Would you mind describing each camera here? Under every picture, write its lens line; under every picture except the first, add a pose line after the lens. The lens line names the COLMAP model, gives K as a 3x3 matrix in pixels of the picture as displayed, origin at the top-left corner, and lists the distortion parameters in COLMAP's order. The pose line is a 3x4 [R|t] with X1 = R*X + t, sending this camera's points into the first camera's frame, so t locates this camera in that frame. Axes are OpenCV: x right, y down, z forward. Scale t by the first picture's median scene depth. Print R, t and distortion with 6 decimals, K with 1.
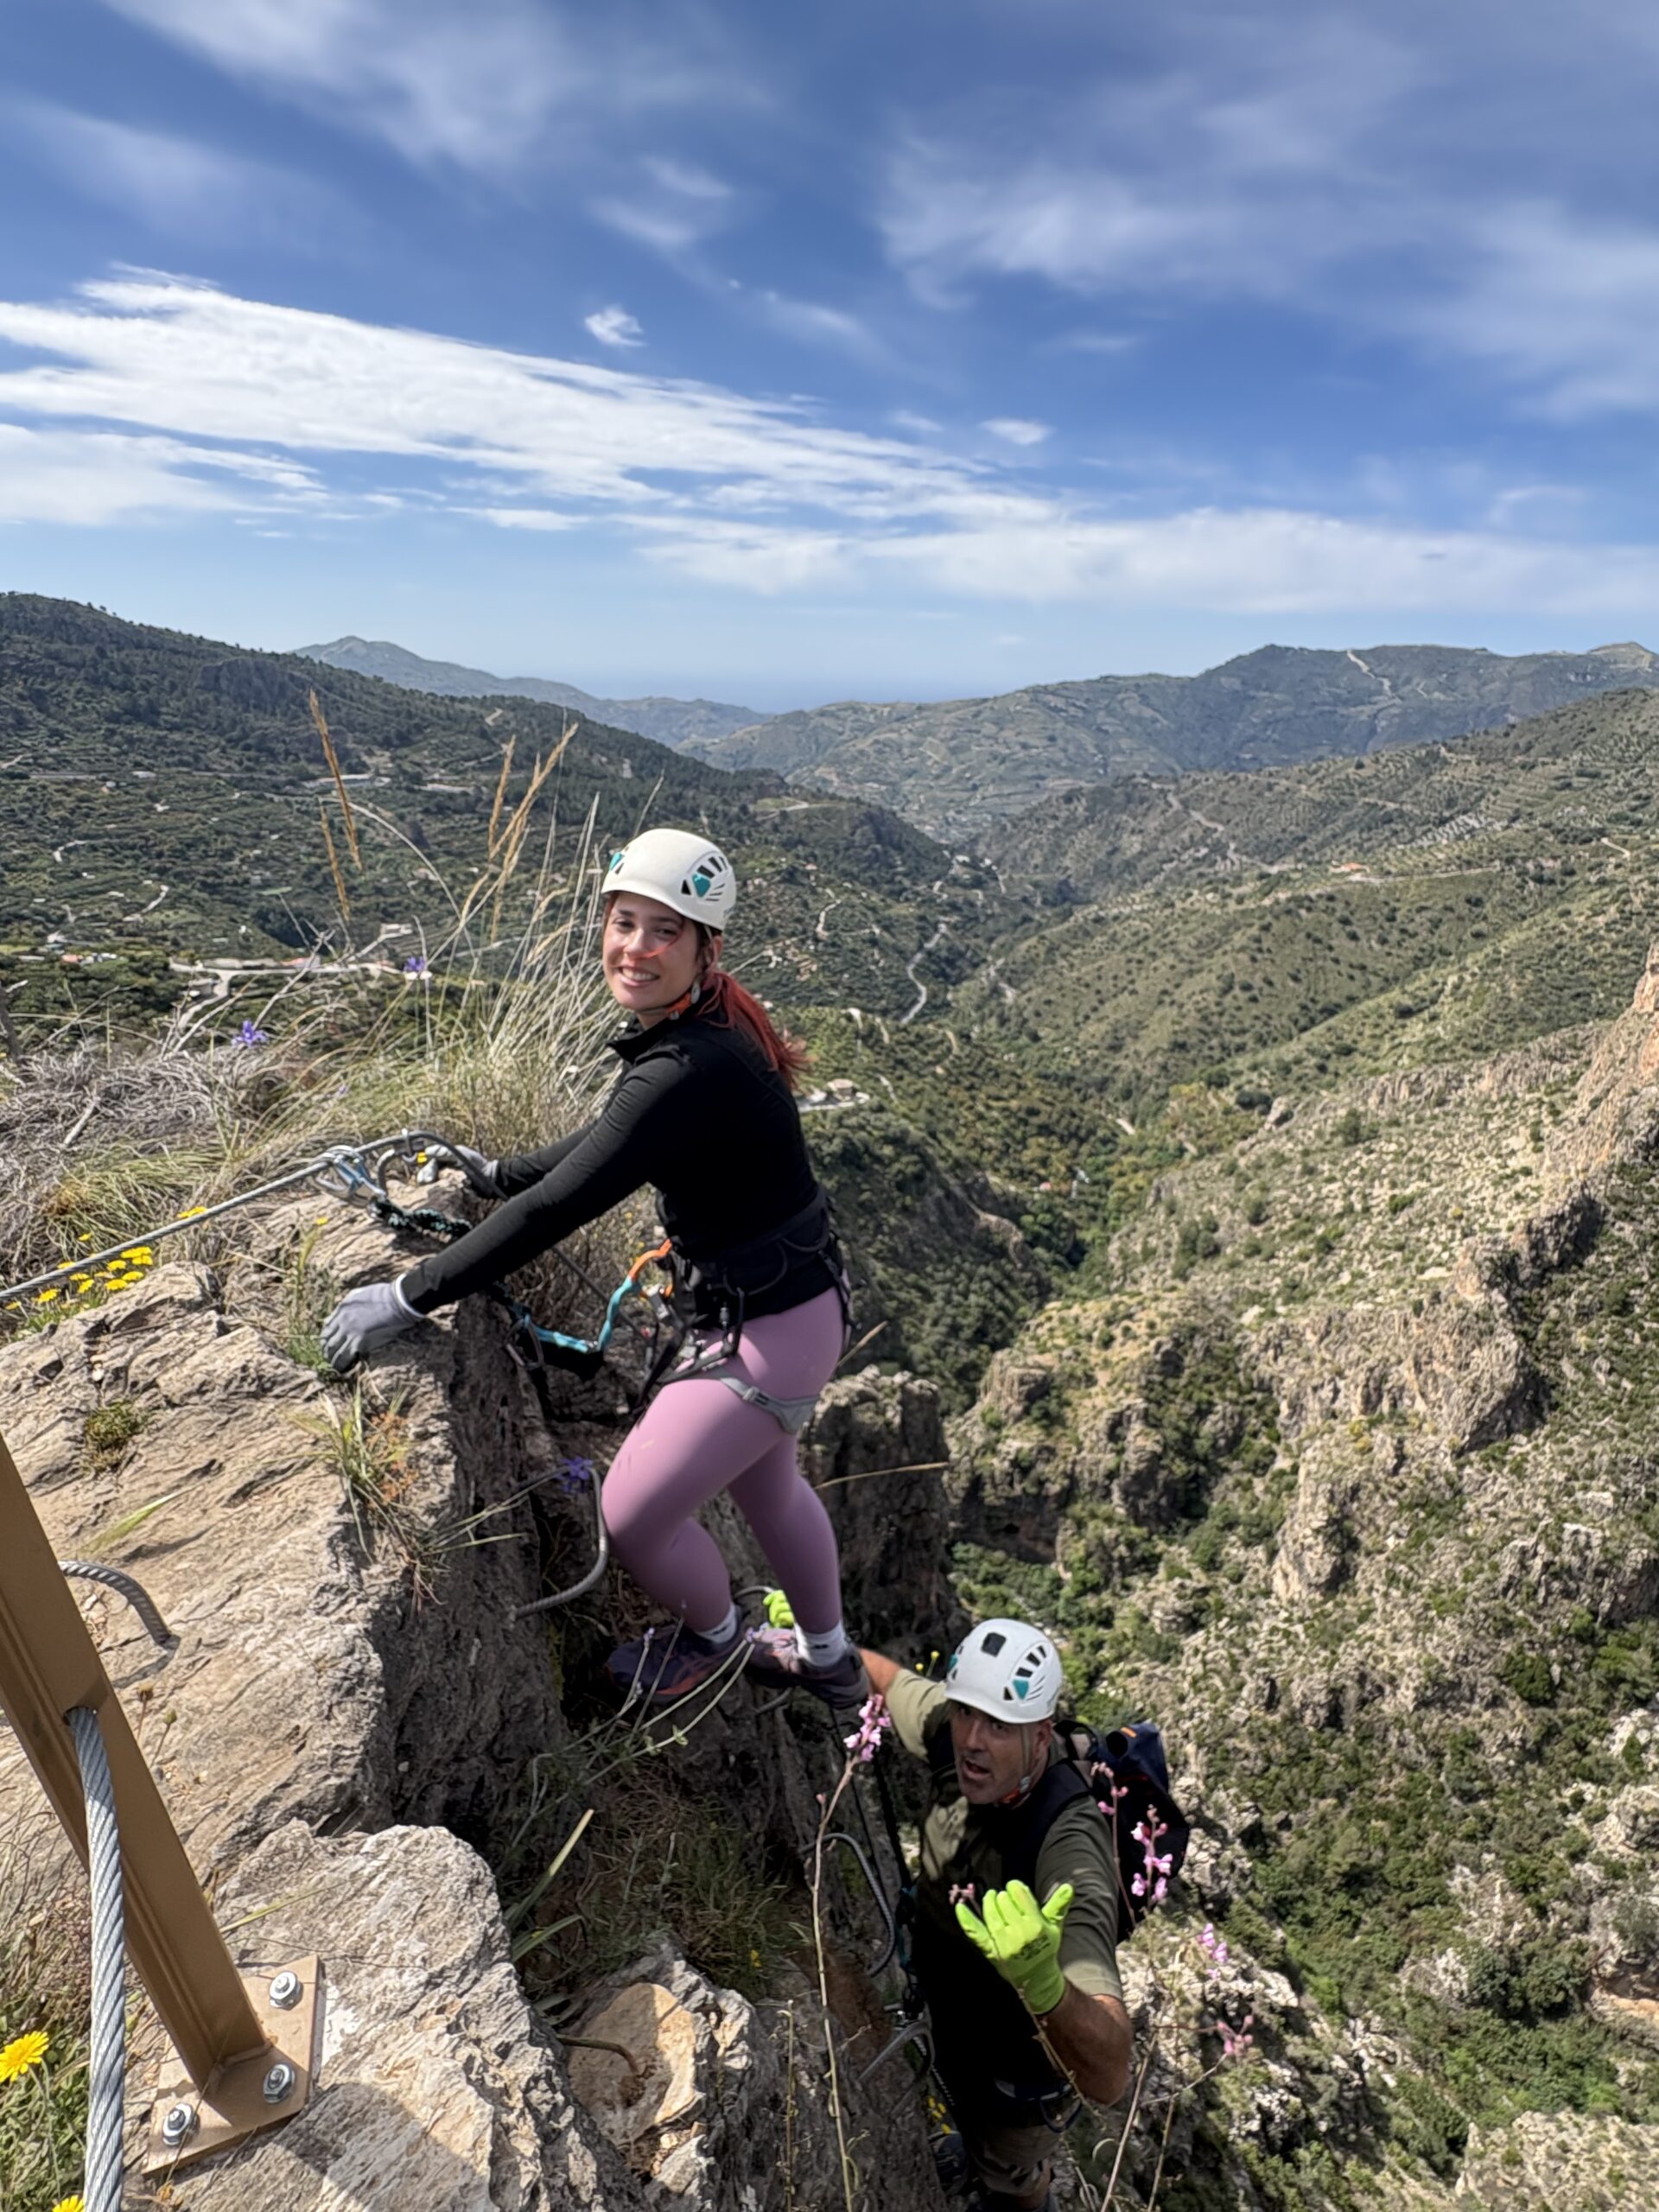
lens RADIAL K [[1030.4, 0, 833.2], [0, 1030.4, 1103.2], [0, 0, 1]] dist [-0.000442, 0.000608]
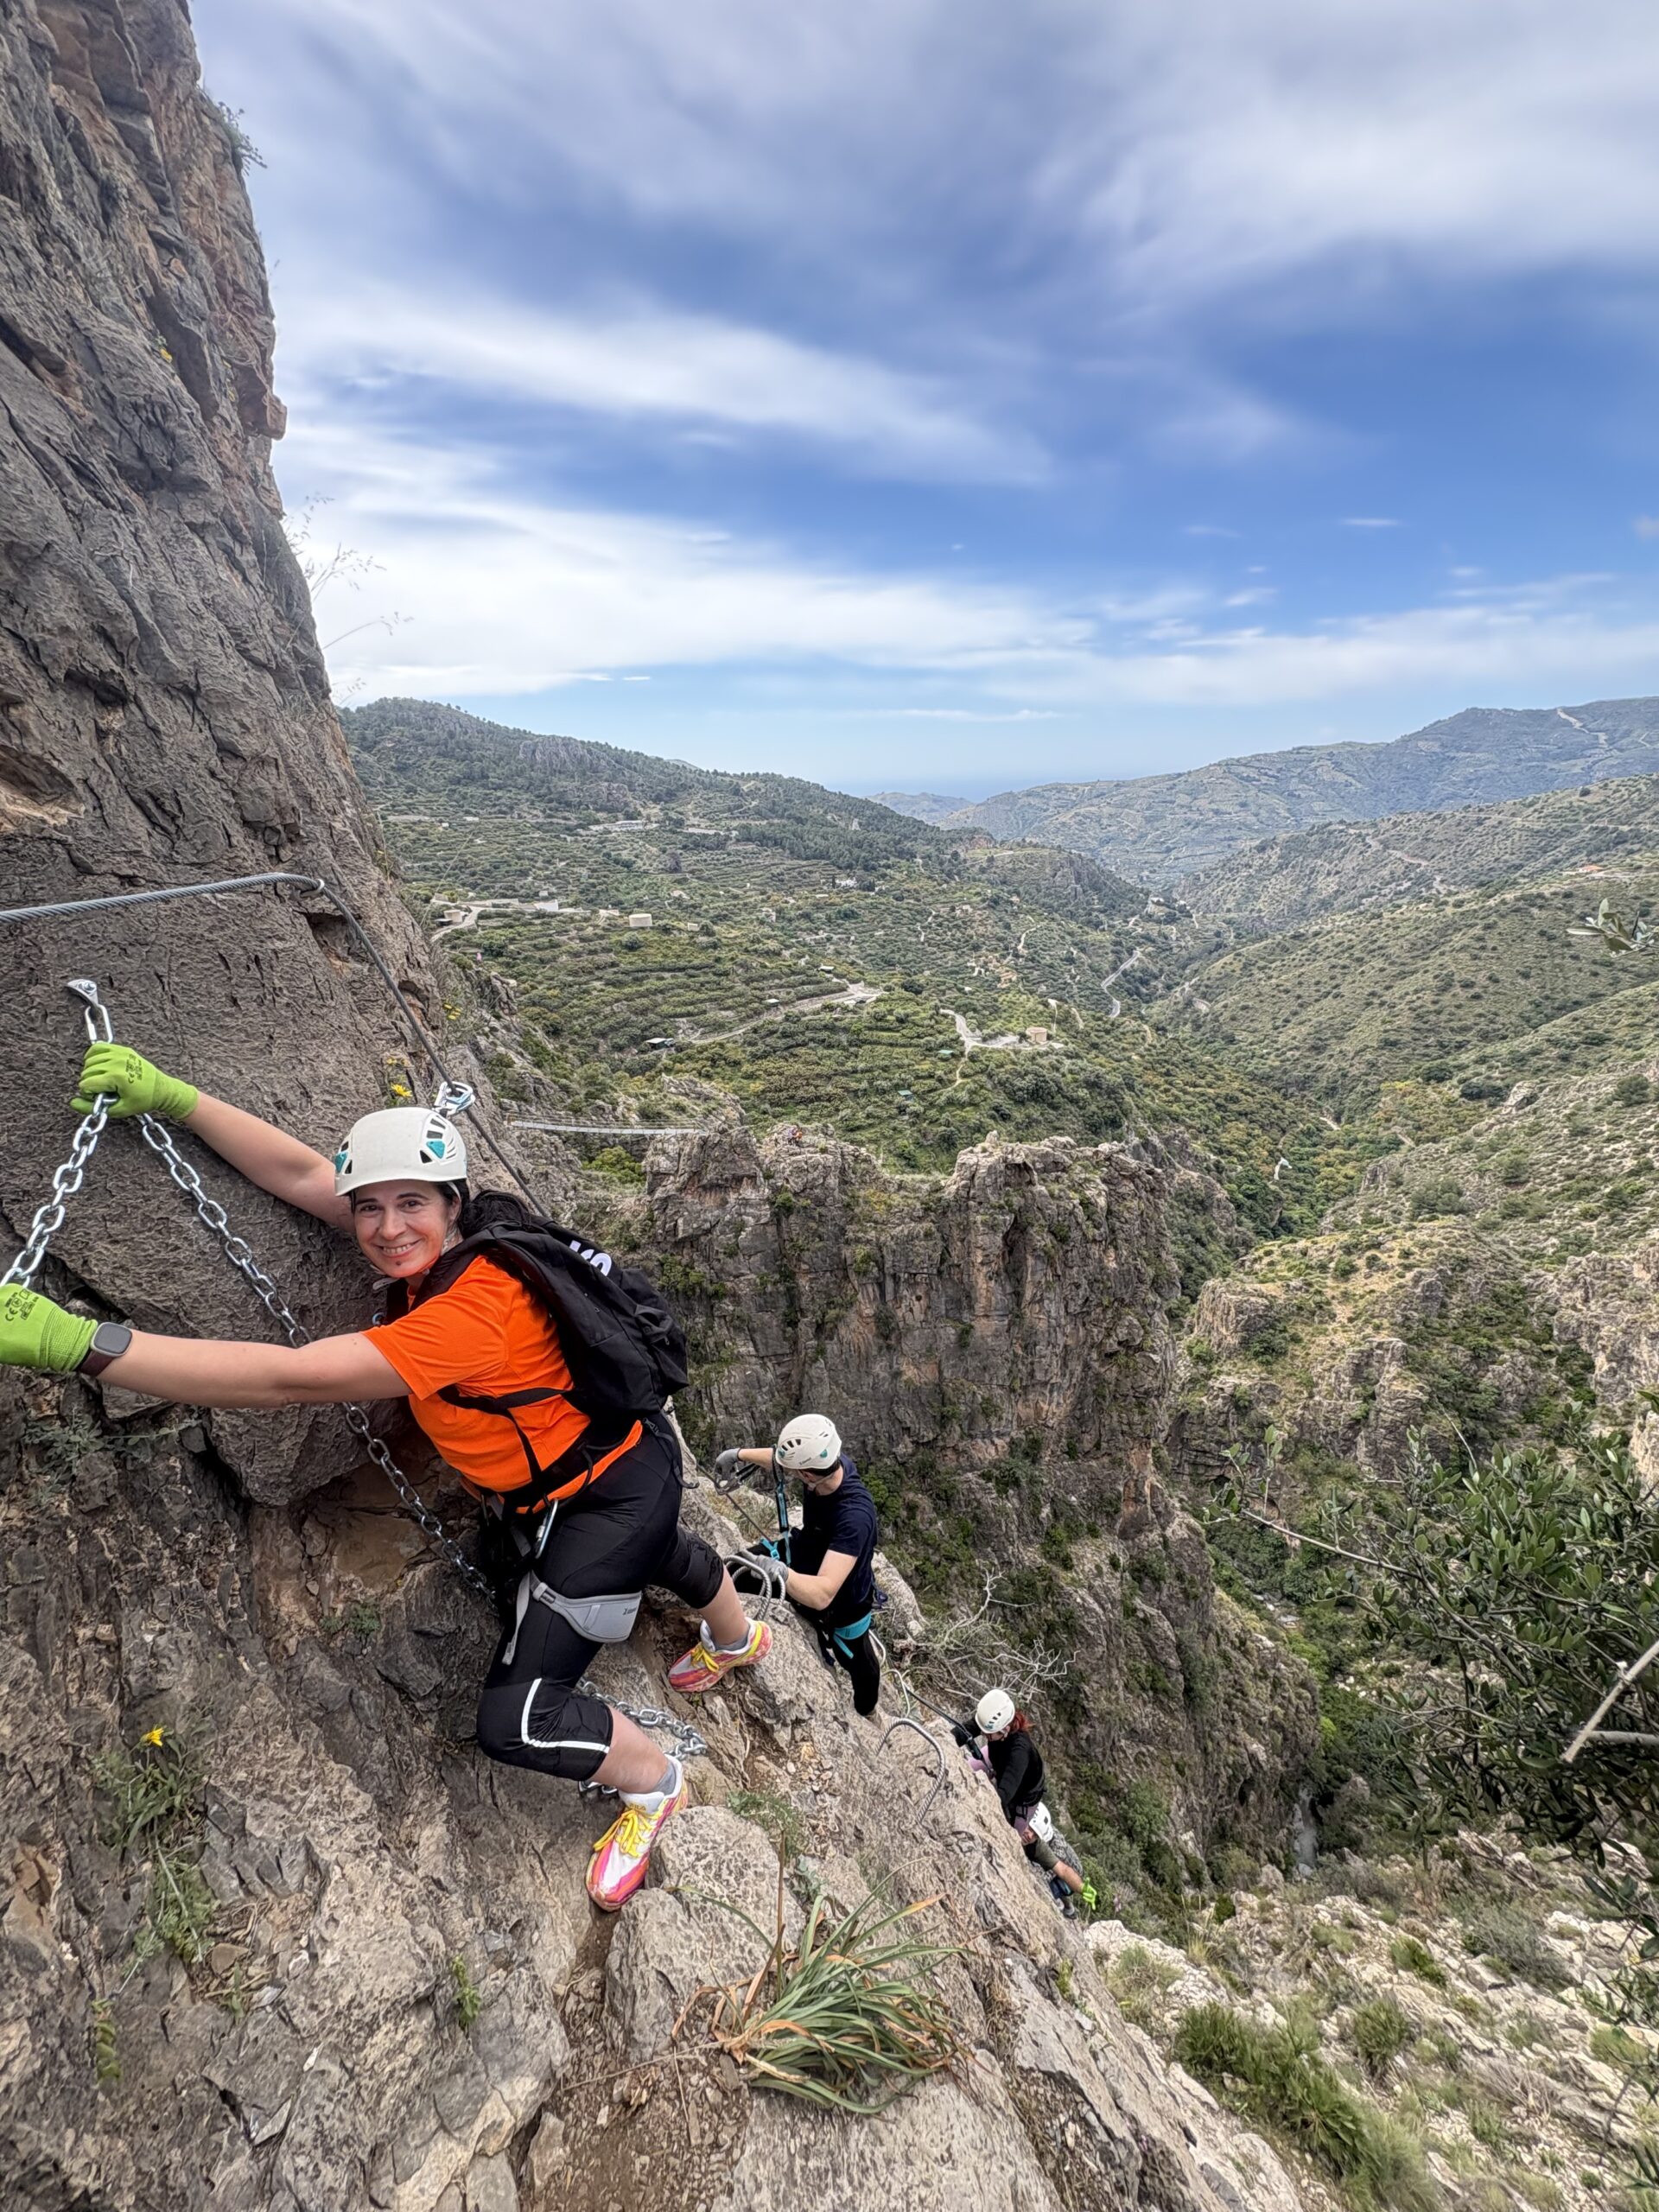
lens RADIAL K [[876.6, 0, 834.6], [0, 876.6, 1106.4], [0, 0, 1]] dist [-0.000397, 0.000128]
pose [[0.975629, 0.028217, -0.217605, 0.006313], [-0.036424, 0.998765, -0.033794, 0.116914], [0.216383, 0.040896, 0.975452, 0.173304]]
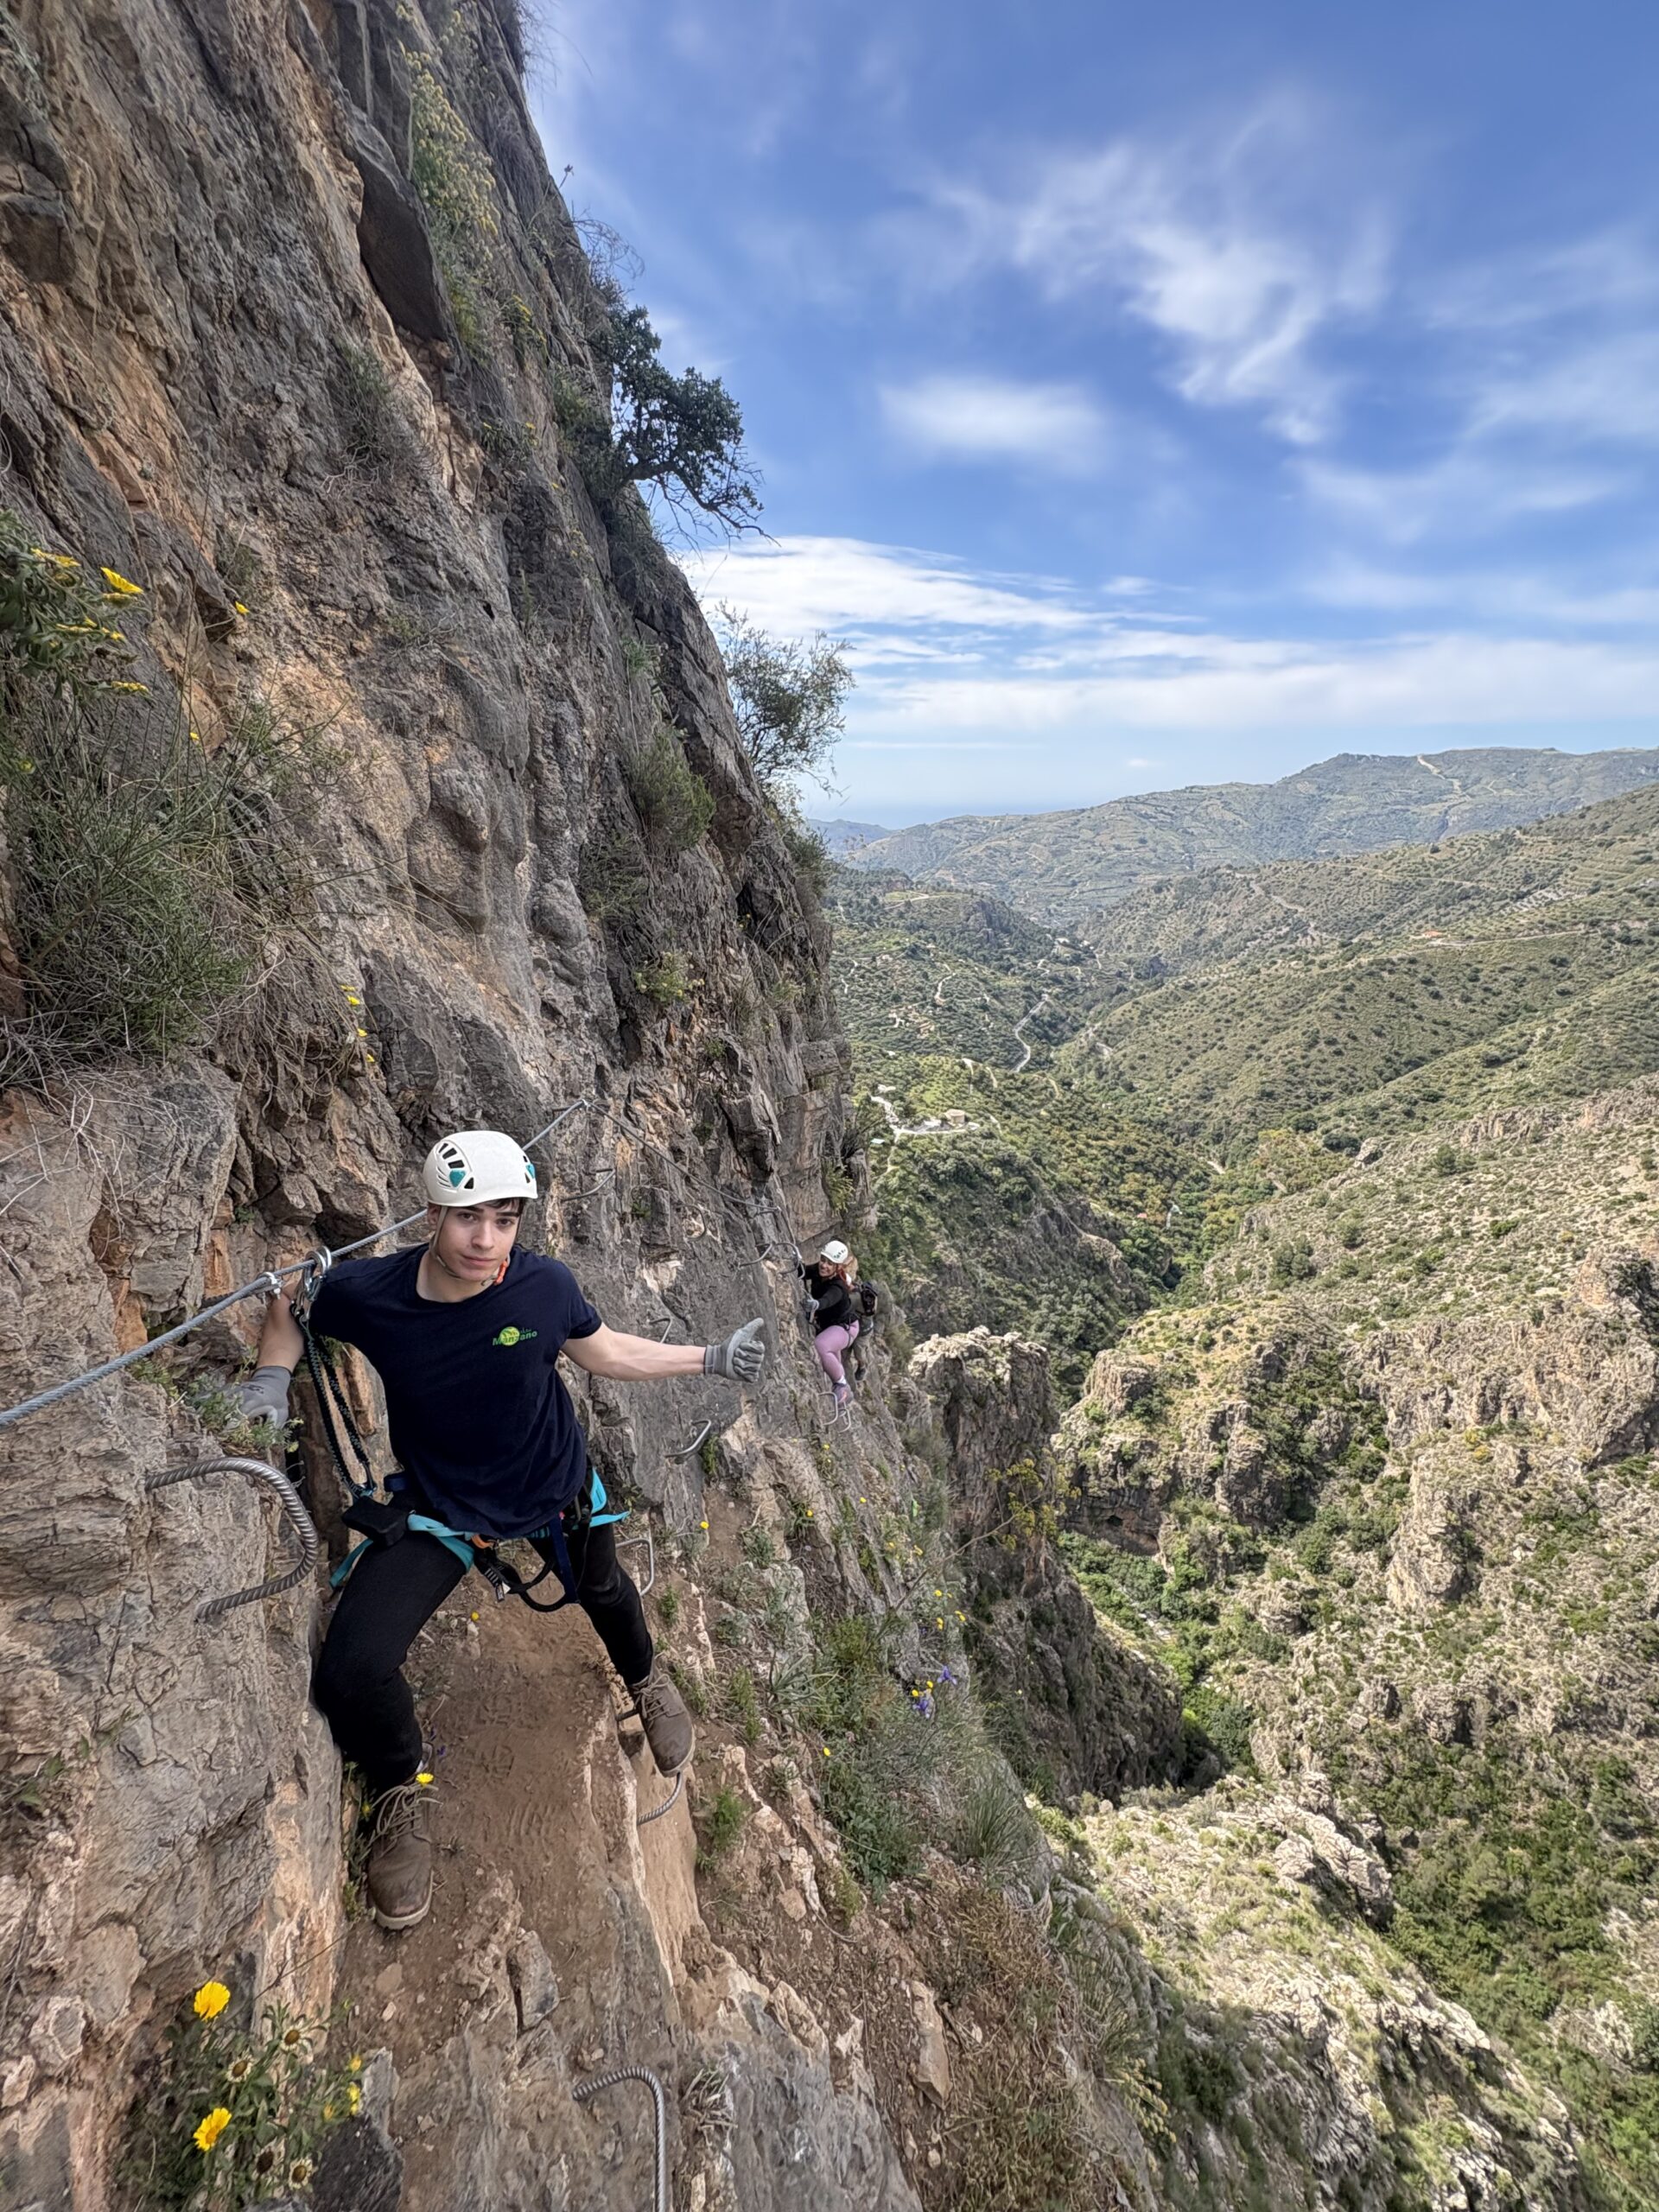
lens RADIAL K [[876.6, 0, 834.6], [0, 876.6, 1106.4], [0, 0, 1]] dist [-0.000397, 0.000128]
pose [[0.991588, 0.009222, -0.129108, 0.001083], [-0.016722, 0.998227, -0.057129, 0.040100], [0.128353, 0.058807, 0.989983, 0.045128]]
